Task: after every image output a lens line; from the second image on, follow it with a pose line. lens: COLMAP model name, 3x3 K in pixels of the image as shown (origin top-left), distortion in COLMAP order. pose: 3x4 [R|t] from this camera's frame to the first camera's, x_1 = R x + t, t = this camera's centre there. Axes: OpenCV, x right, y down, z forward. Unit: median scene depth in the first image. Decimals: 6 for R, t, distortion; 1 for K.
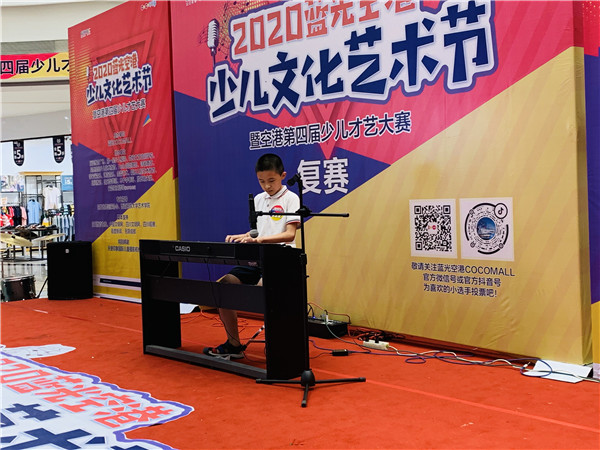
lens RADIAL K [[779.0, 0, 287.2], [0, 779.0, 221.5], [0, 0, 1]] dist [0.136939, 0.000000]
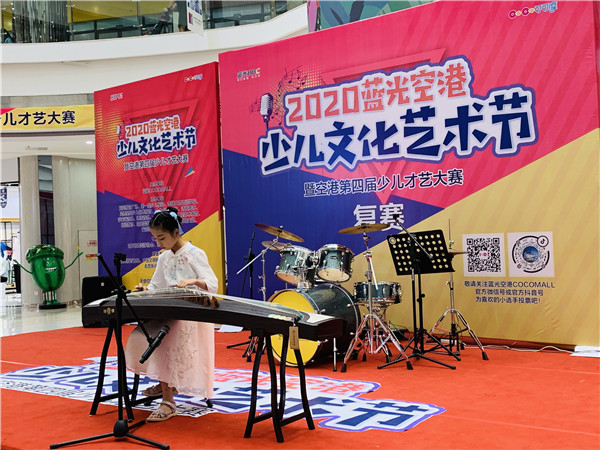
lens RADIAL K [[731.5, 0, 276.2], [0, 731.5, 226.3], [0, 0, 1]] dist [0.112133, 0.000000]
pose [[0.981272, -0.000886, 0.192623, -0.270313], [0.011296, 0.998533, -0.052953, 0.014693], [-0.192294, 0.054137, 0.979843, -0.122509]]
